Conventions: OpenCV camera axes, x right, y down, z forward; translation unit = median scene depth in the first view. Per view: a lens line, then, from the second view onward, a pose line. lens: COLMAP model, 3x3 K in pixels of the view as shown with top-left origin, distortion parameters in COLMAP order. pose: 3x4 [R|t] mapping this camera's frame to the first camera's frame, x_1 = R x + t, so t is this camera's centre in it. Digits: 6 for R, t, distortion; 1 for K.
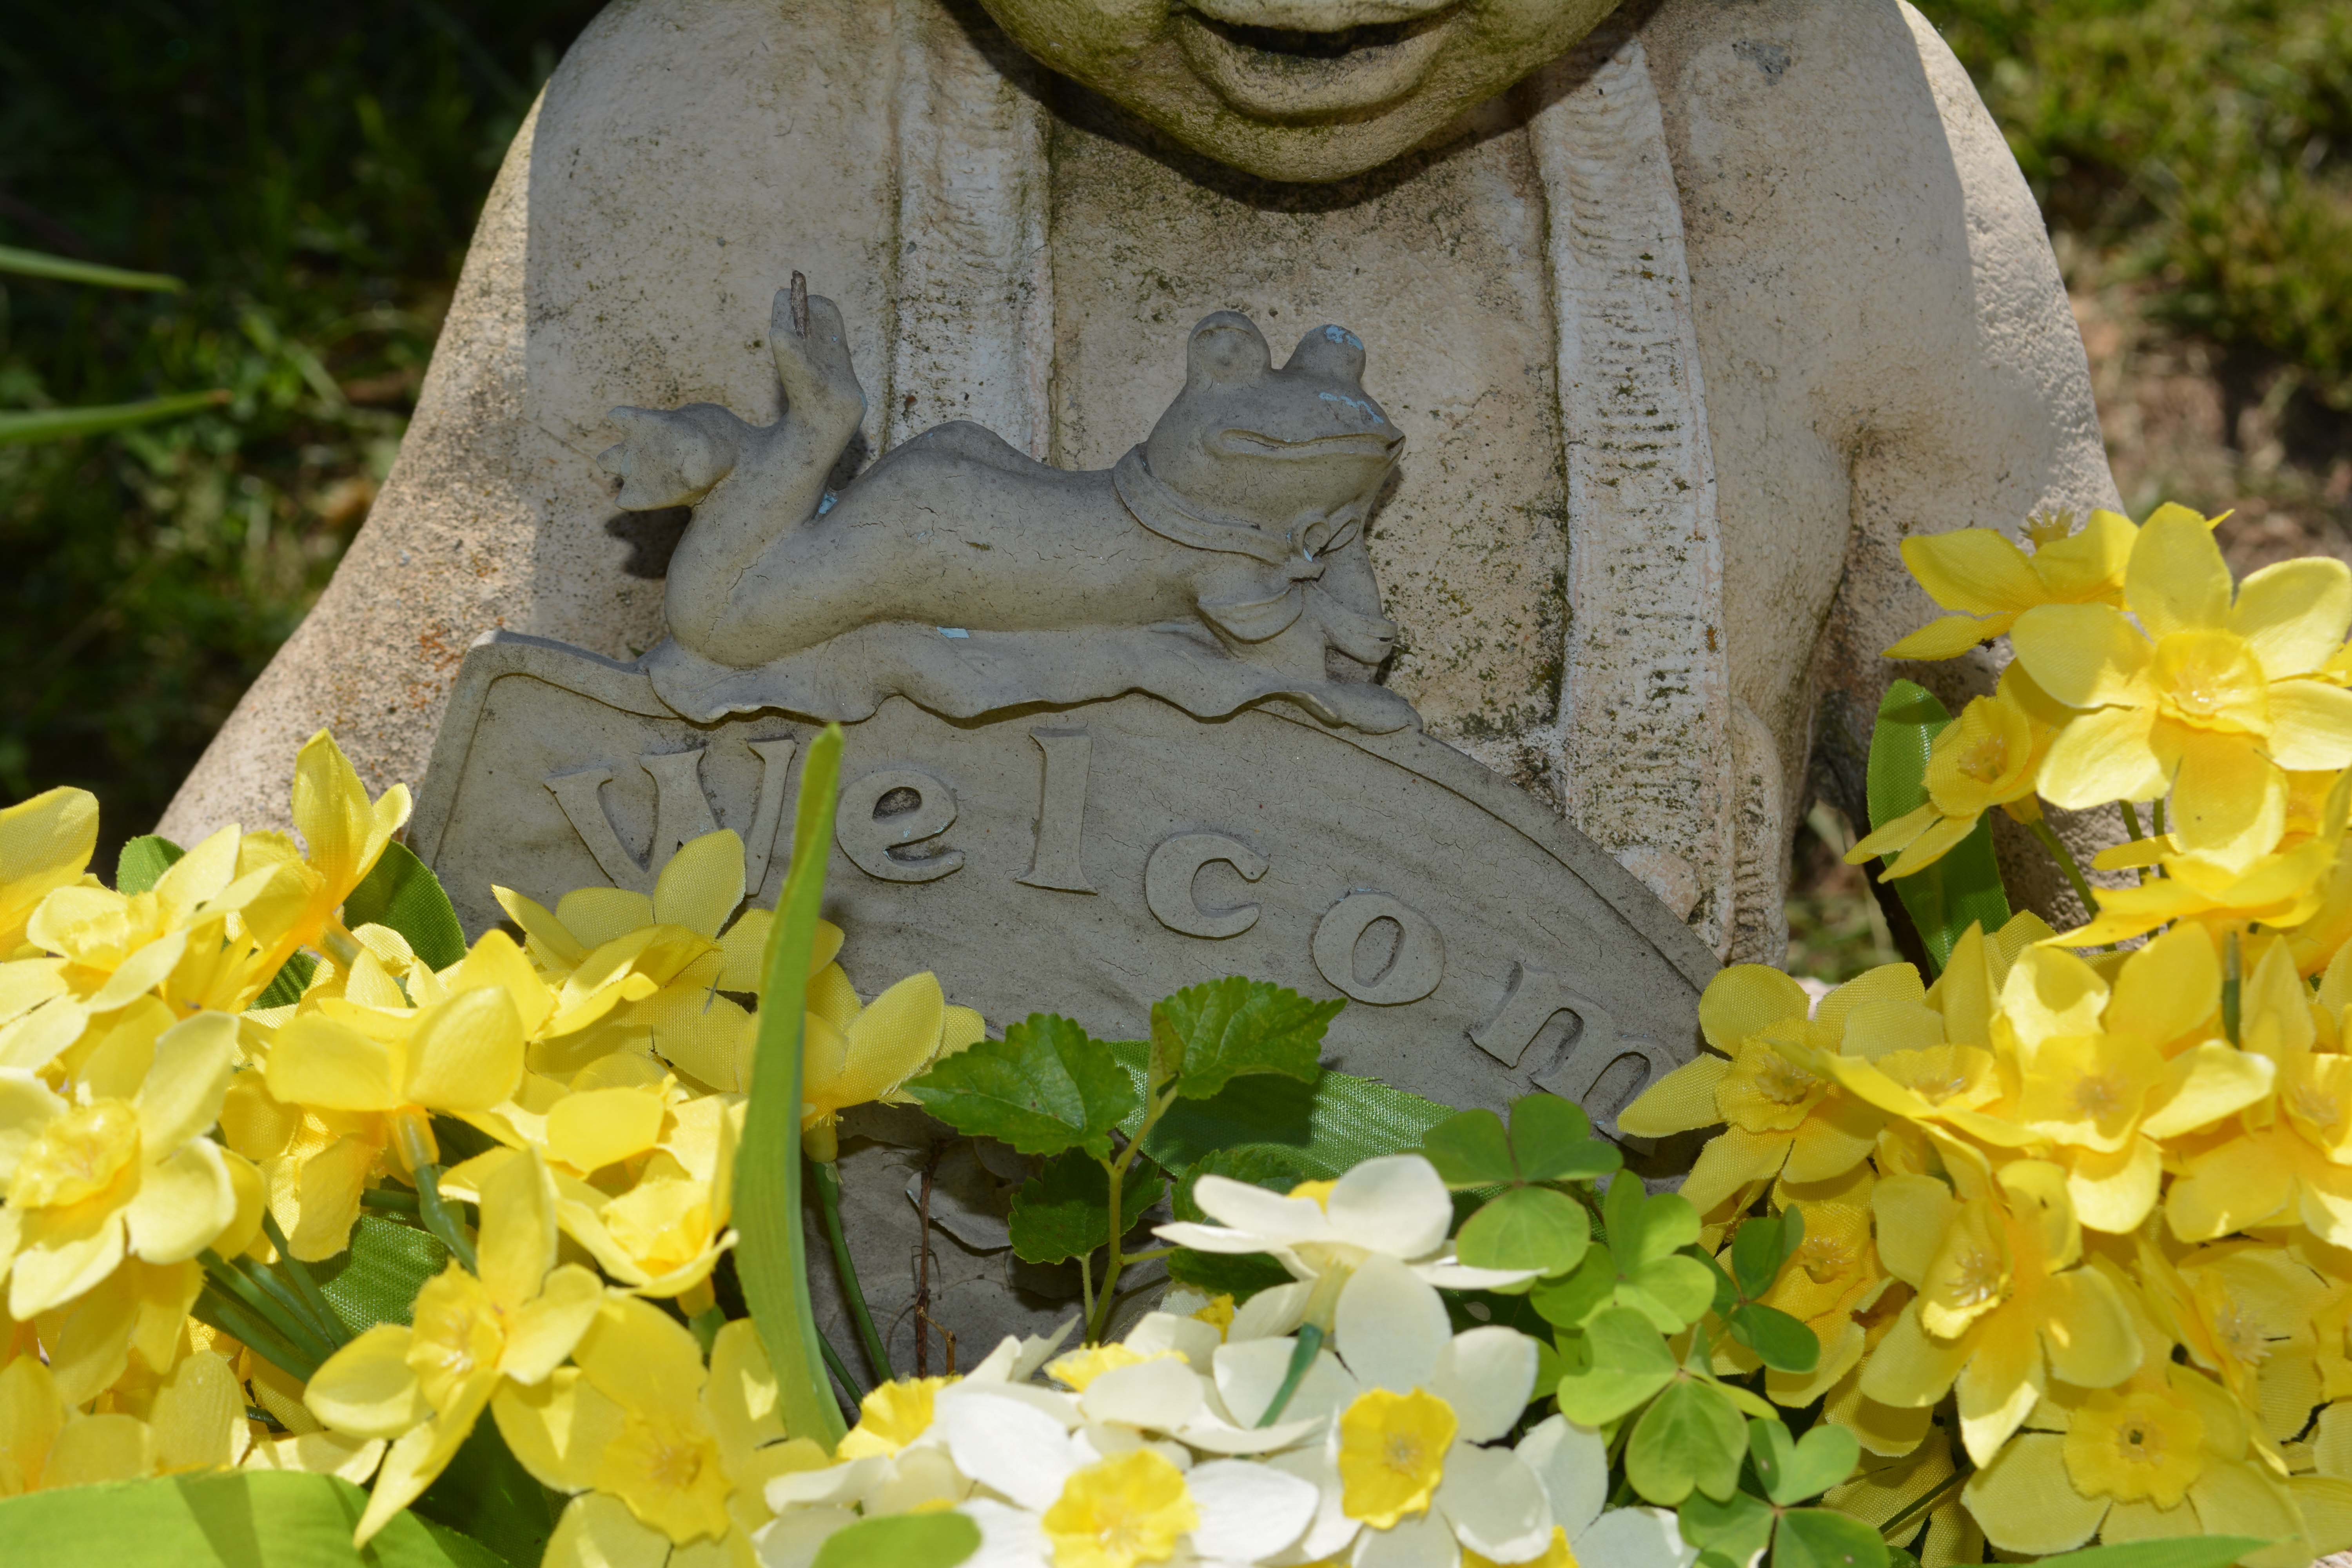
lens RADIAL K [[4340.1, 0, 1165.6], [0, 4340.1, 785.1], [0, 0, 1]] dist [0.023885, 0.000000]
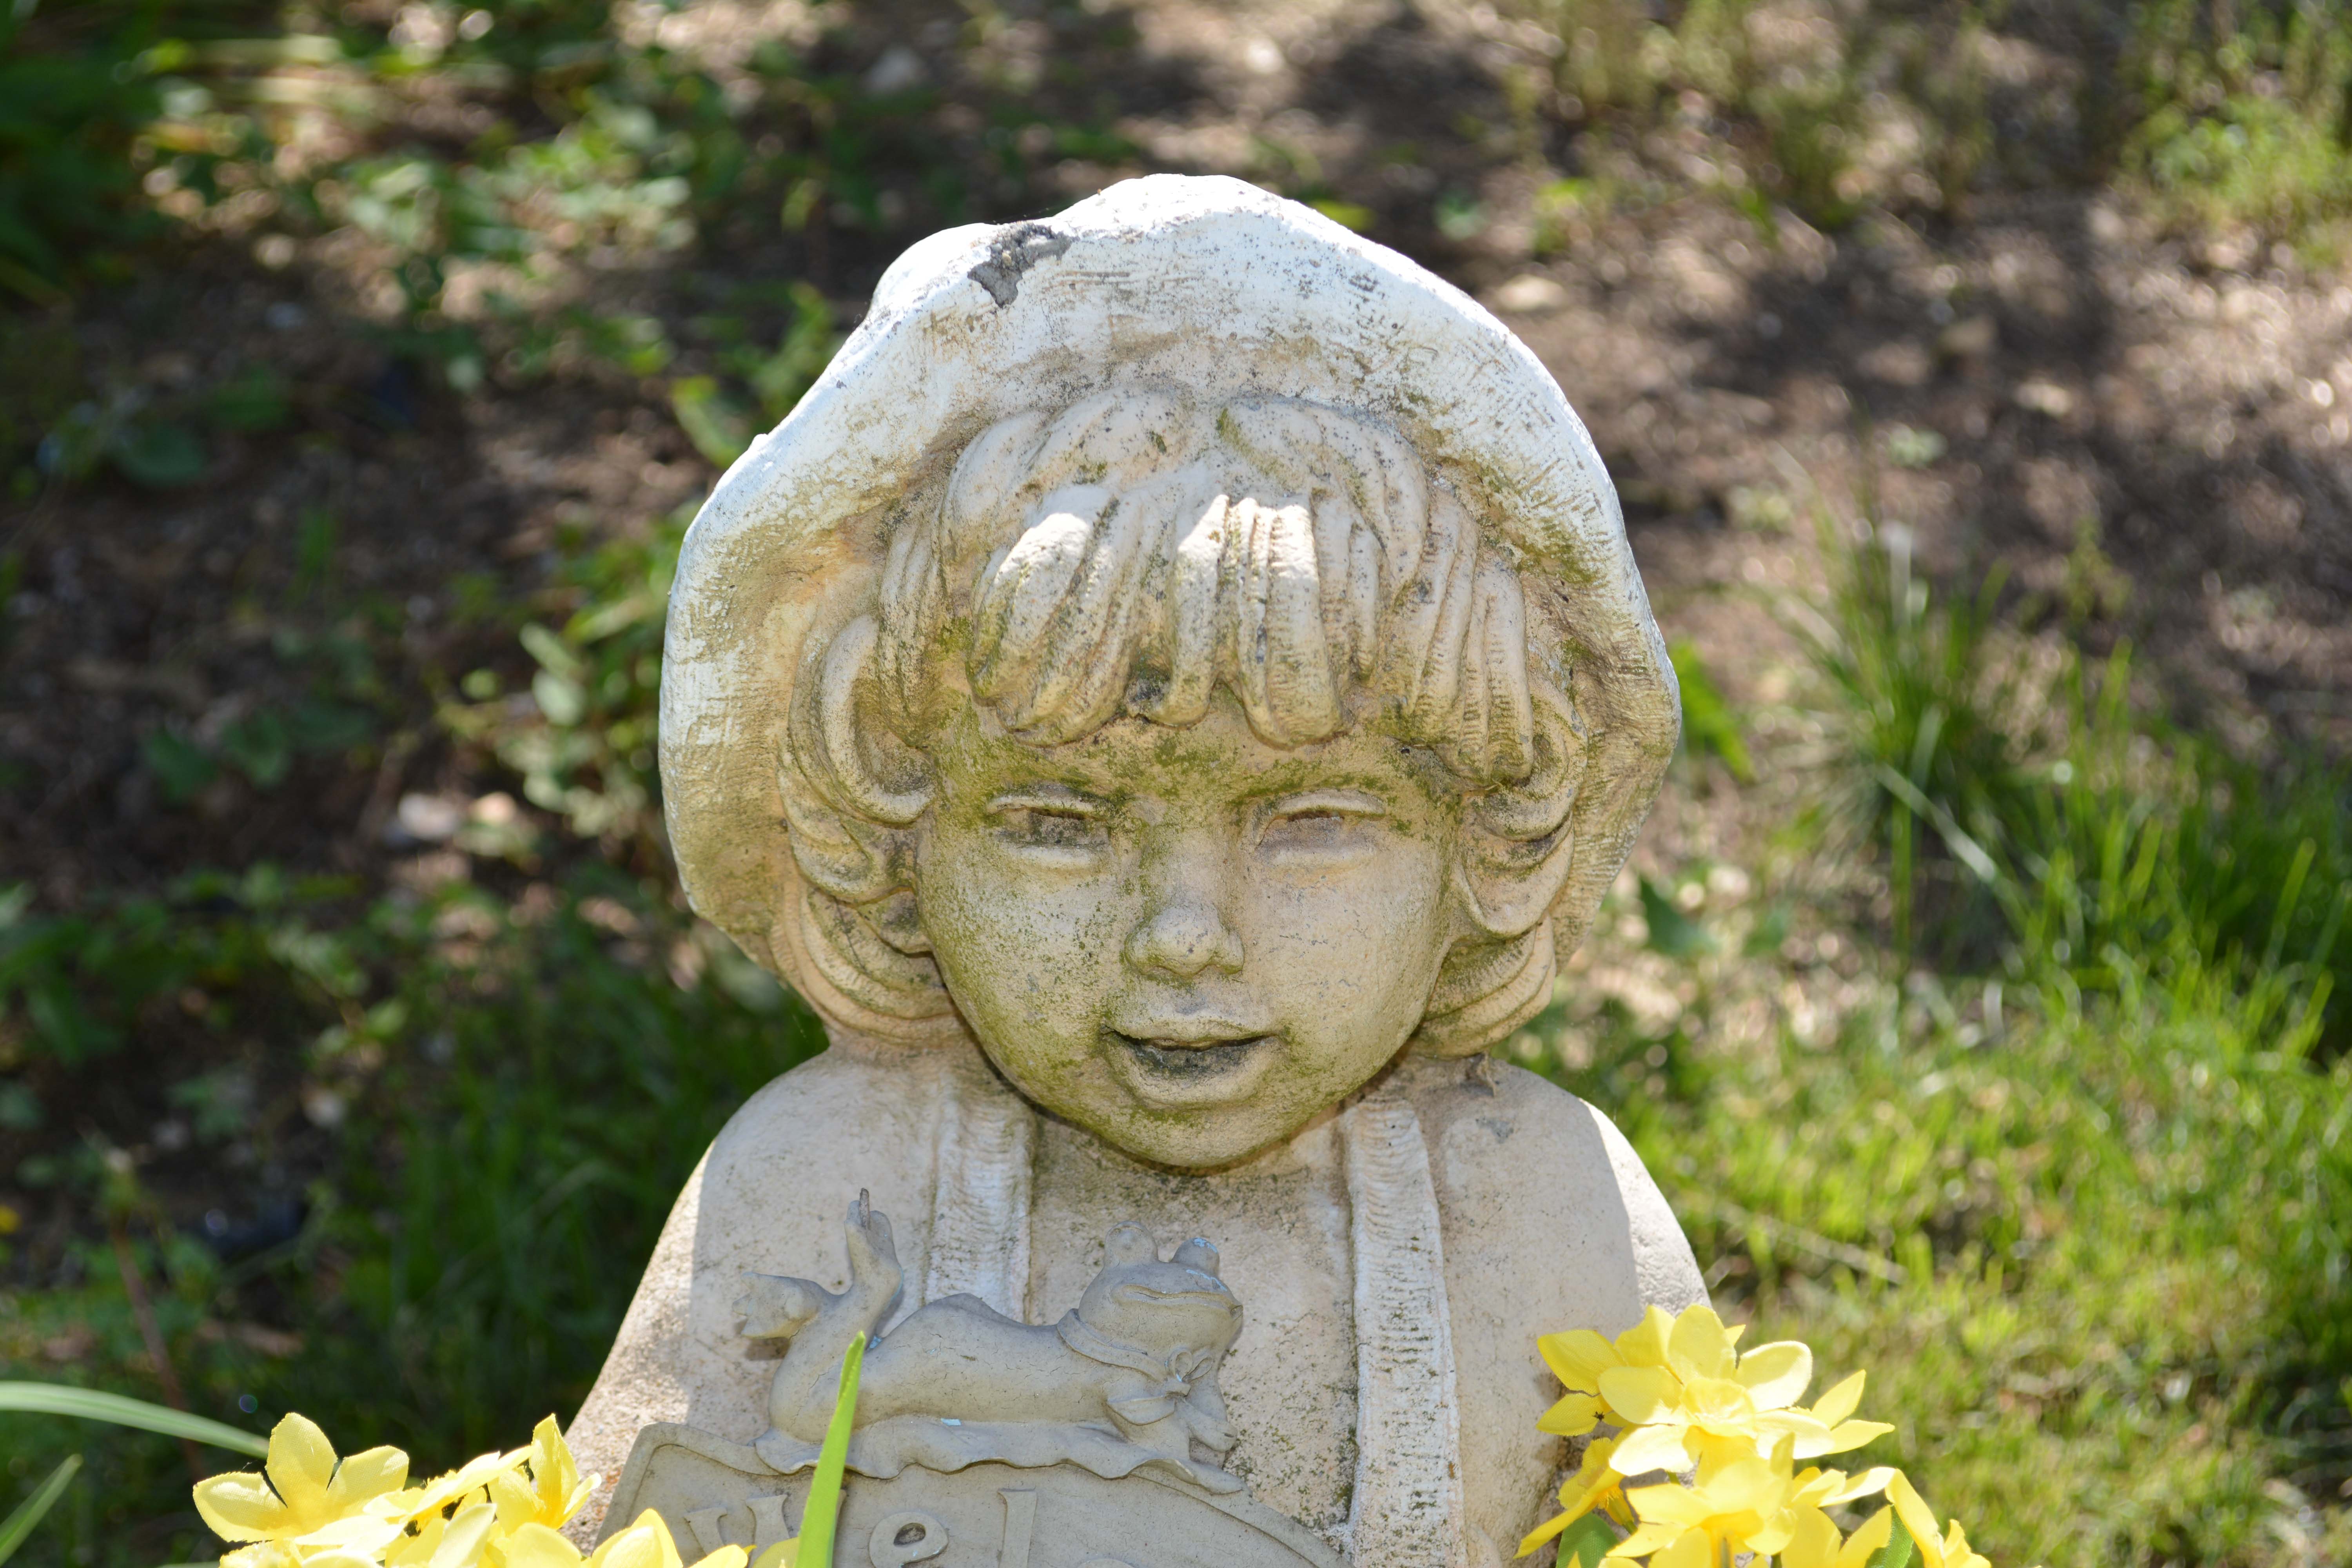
lens RADIAL K [[4340.1, 0, 1180.2], [0, 4340.1, 784.1], [0, 0, 1]] dist [0.023885, 0.000000]
pose [[0.999204, 0.015660, -0.036680, 0.082626], [-0.028998, 0.916672, -0.398587, 0.355249], [0.027381, 0.399334, 0.916397, -0.494749]]
